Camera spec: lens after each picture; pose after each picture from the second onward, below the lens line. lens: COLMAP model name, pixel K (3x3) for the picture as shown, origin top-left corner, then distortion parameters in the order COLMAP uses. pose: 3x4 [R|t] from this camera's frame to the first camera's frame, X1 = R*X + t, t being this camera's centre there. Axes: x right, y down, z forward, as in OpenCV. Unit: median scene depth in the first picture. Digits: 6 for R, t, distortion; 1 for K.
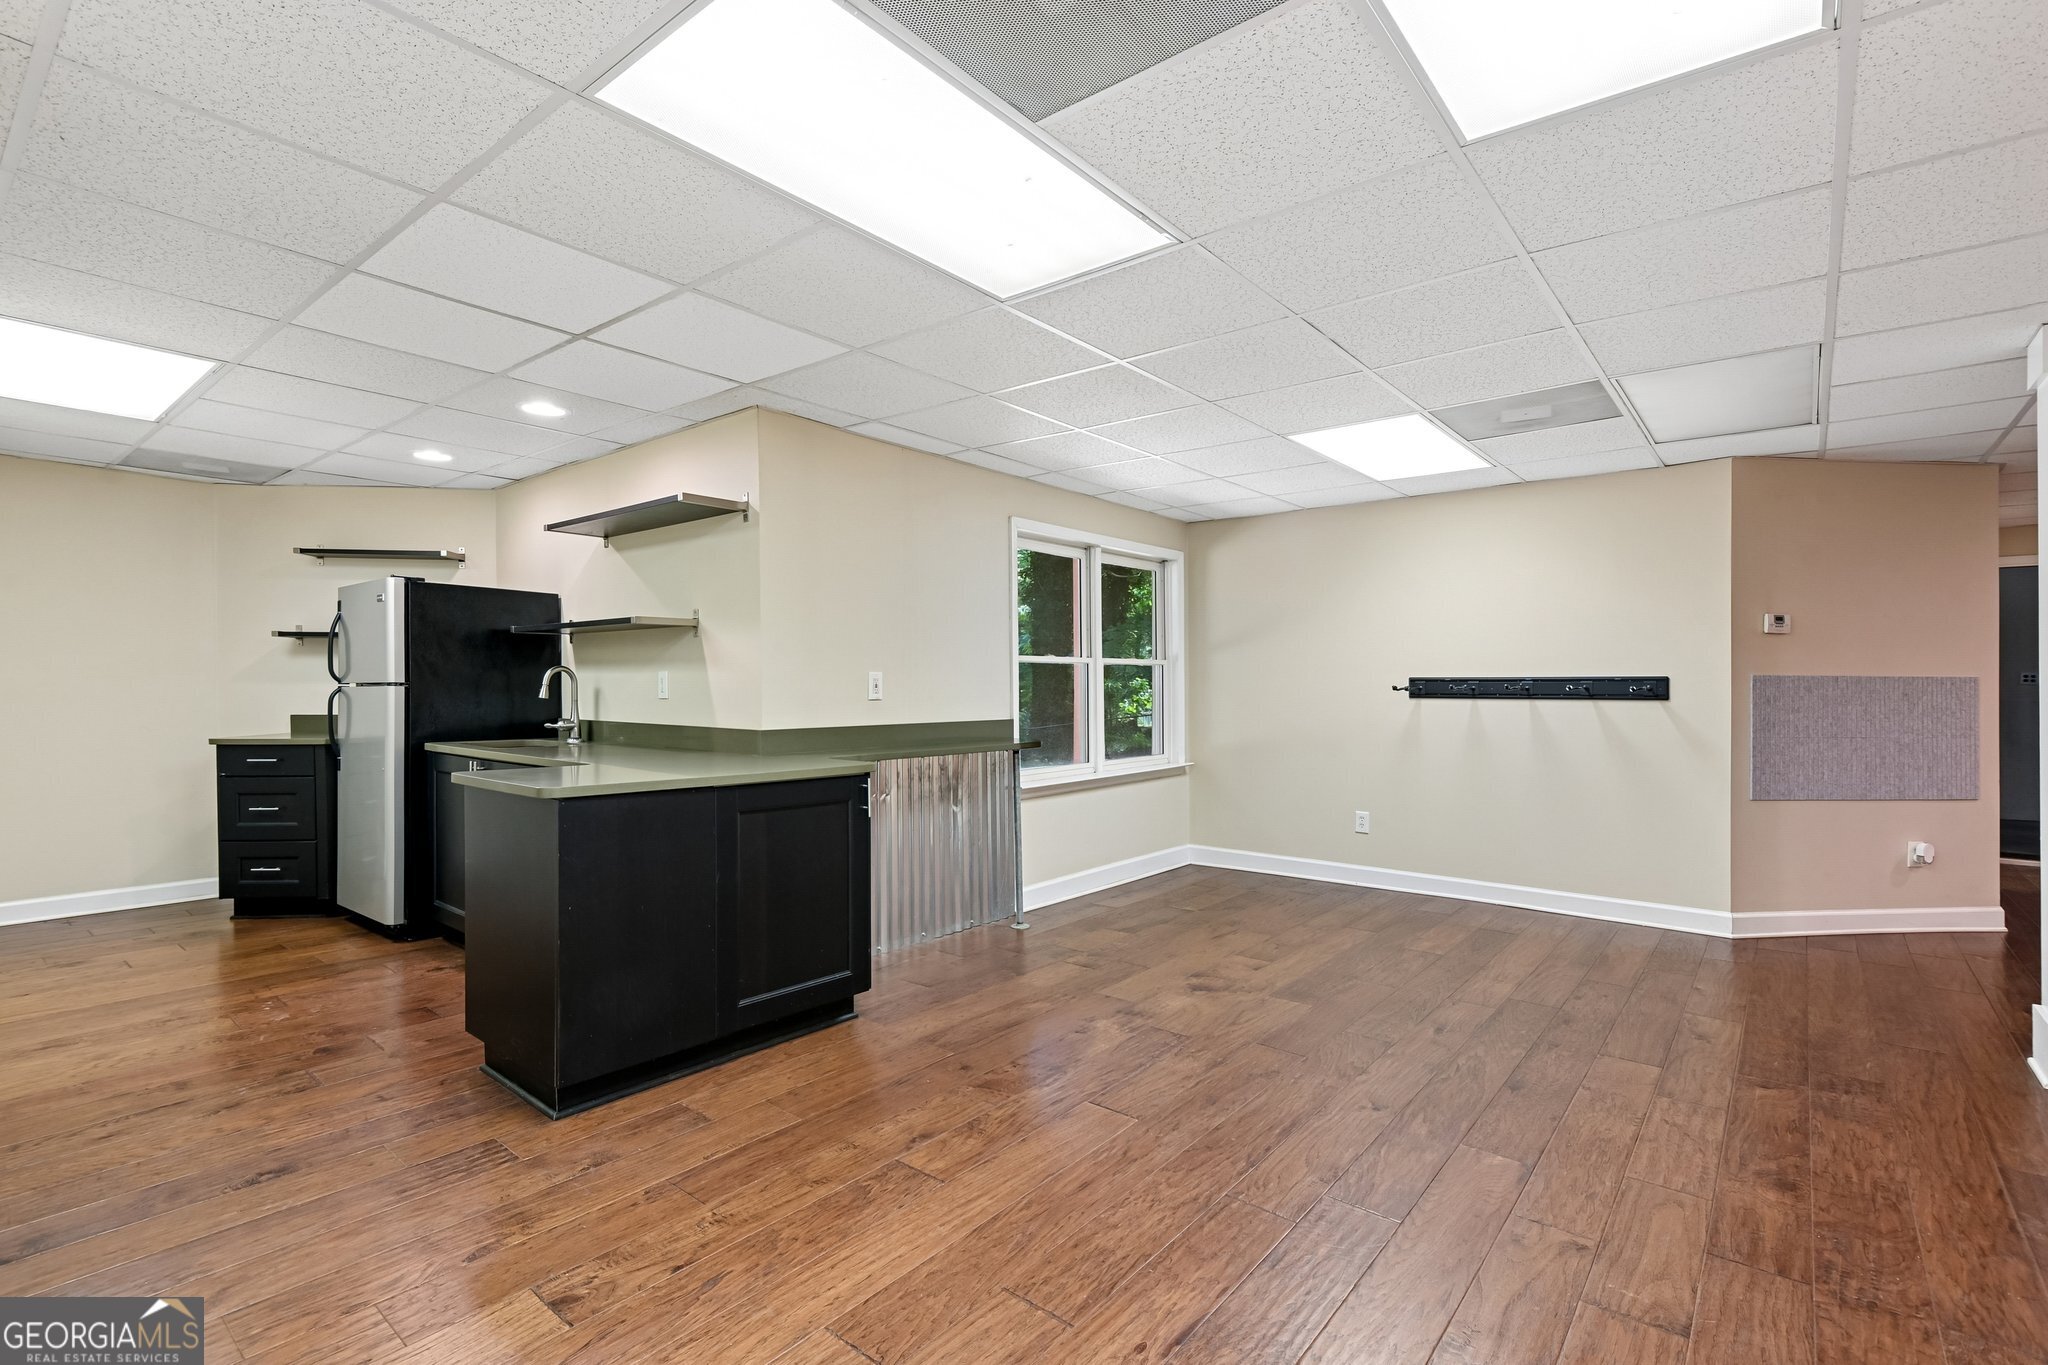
lens RADIAL K [[942.0, 0, 1033.5], [0, 942.0, 699.6], [0, 0, 1]] dist [0.006956, -0.002941]
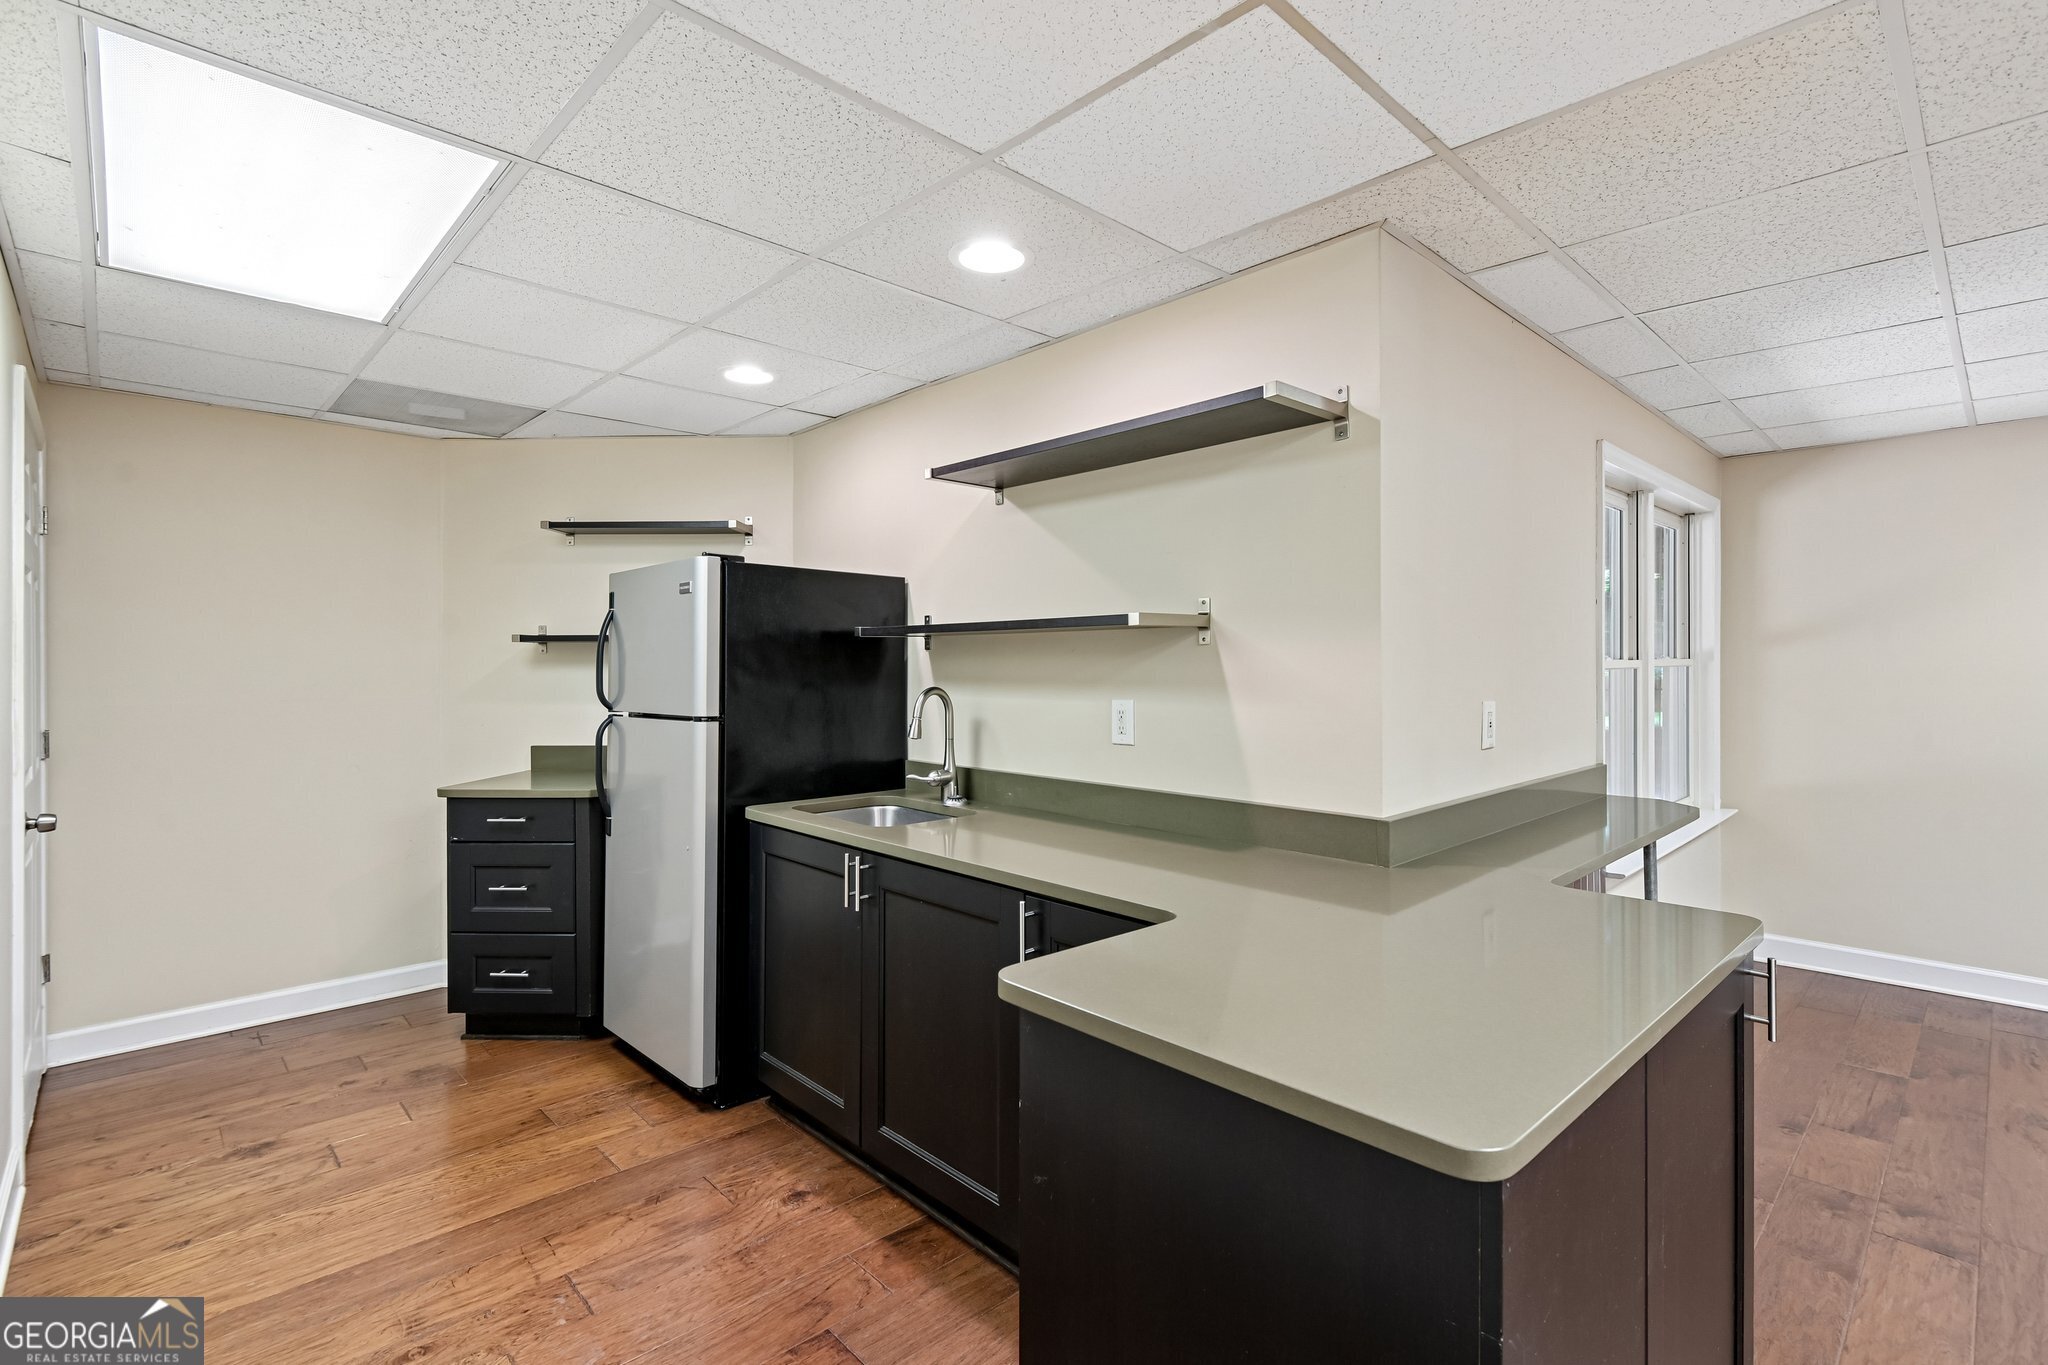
lens RADIAL K [[942.0, 0, 1024.5], [0, 942.0, 663.6], [0, 0, 1]] dist [0.006956, -0.002941]
pose [[0.991954, -0.006405, -0.126433, -0.354828], [0.004109, 0.999822, -0.018415, -0.039396], [0.126528, 0.017748, 0.991804, 0.360145]]
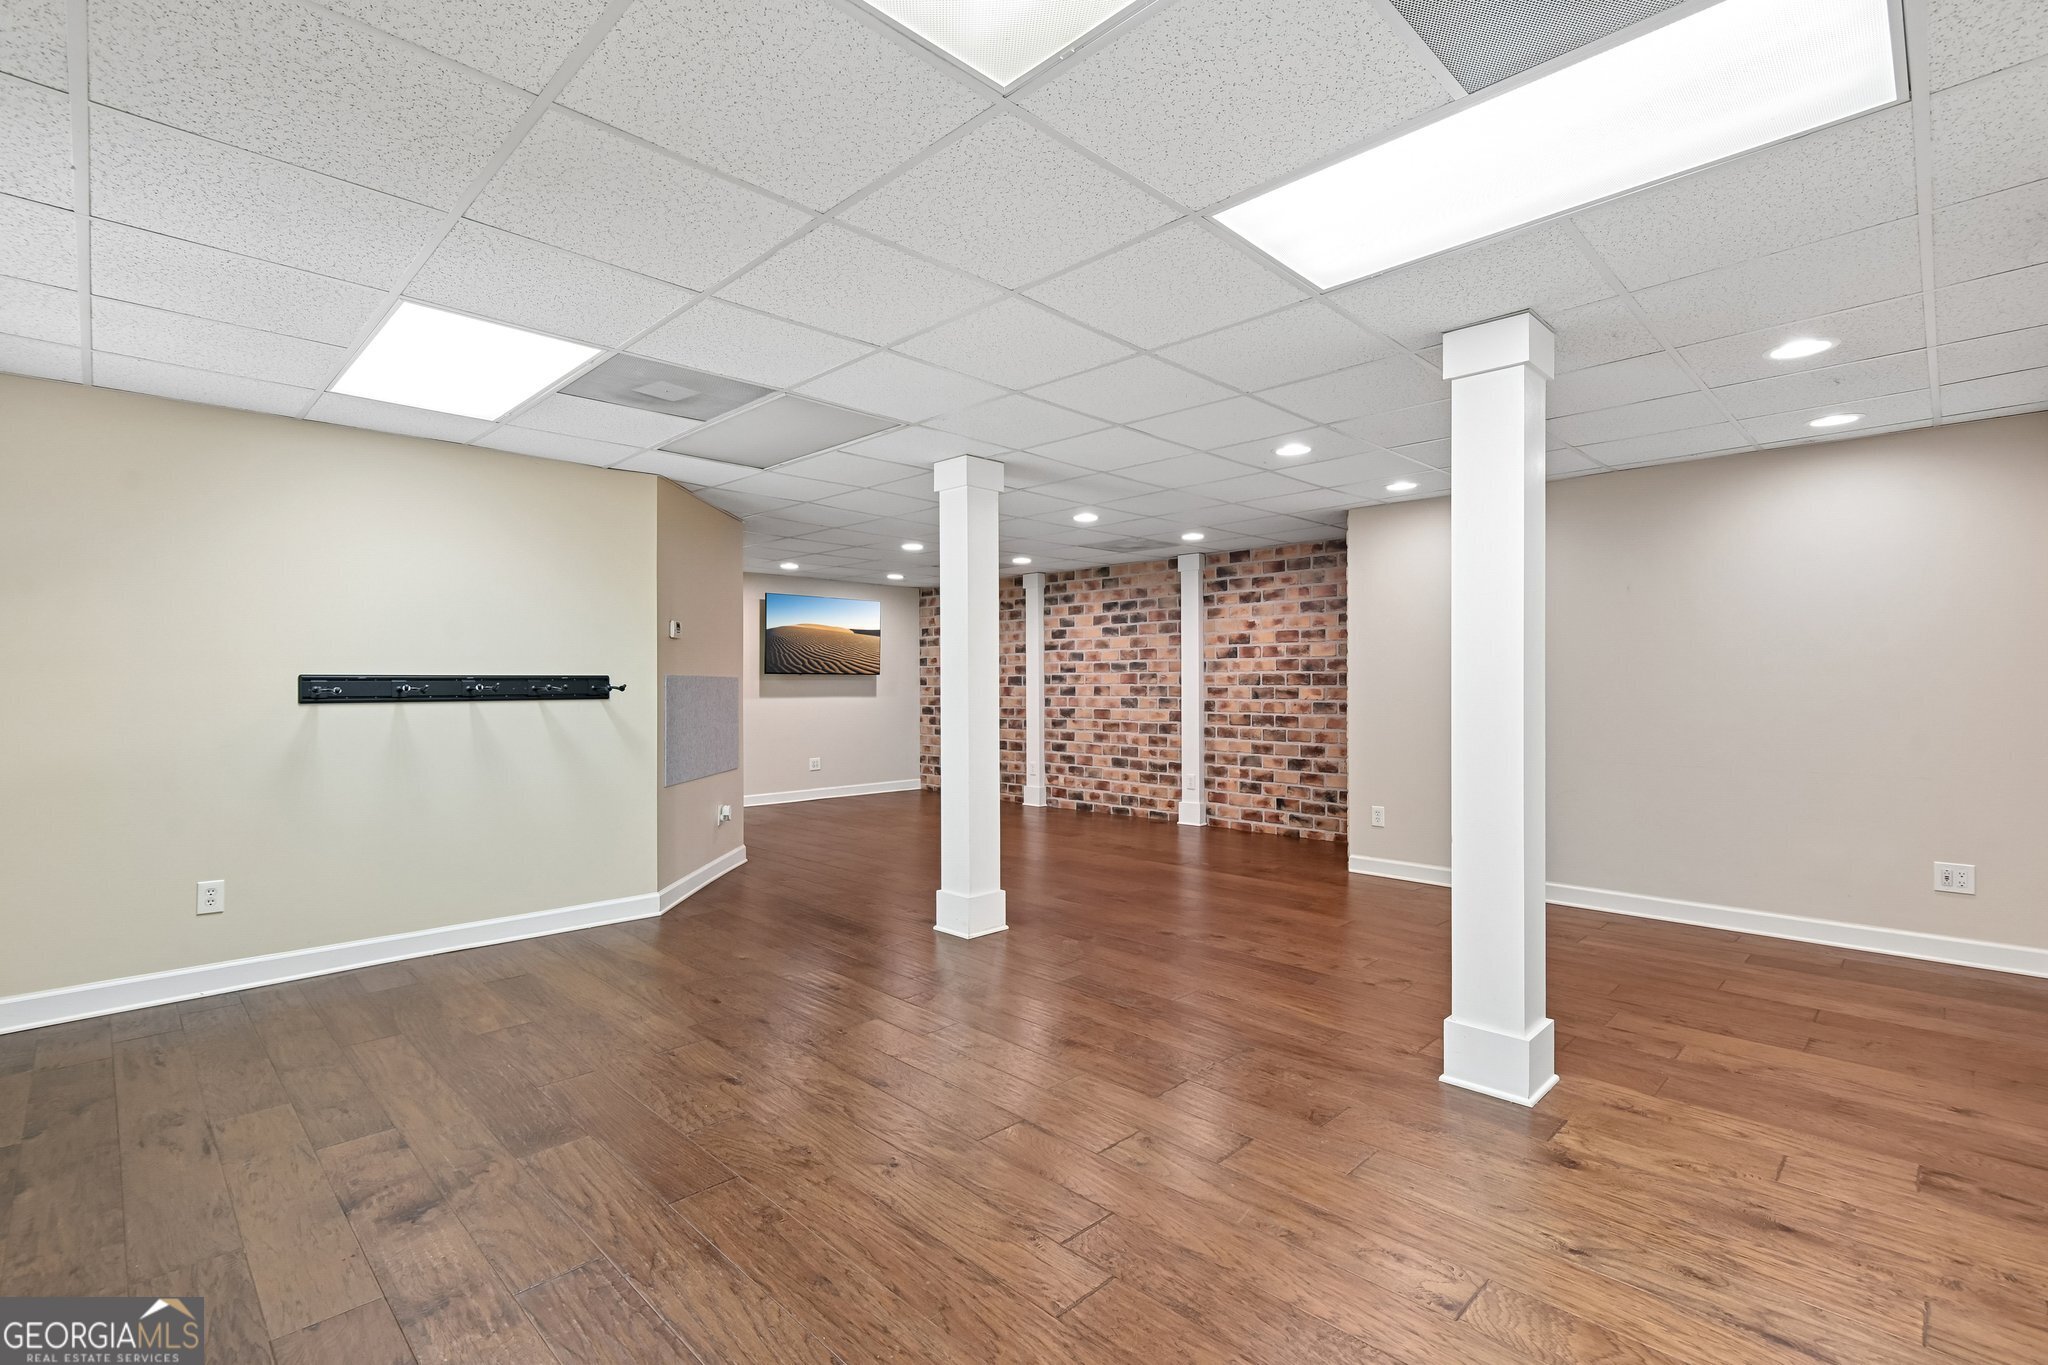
lens RADIAL K [[942.0, 0, 1020.3], [0, 942.0, 676.0], [0, 0, 1]] dist [0.006956, -0.002941]
pose [[0.111303, 0.002281, 0.993784, -0.298947], [0.023802, 0.999704, -0.004960, -0.007969], [-0.993501, 0.024206, 0.111216, 0.467486]]
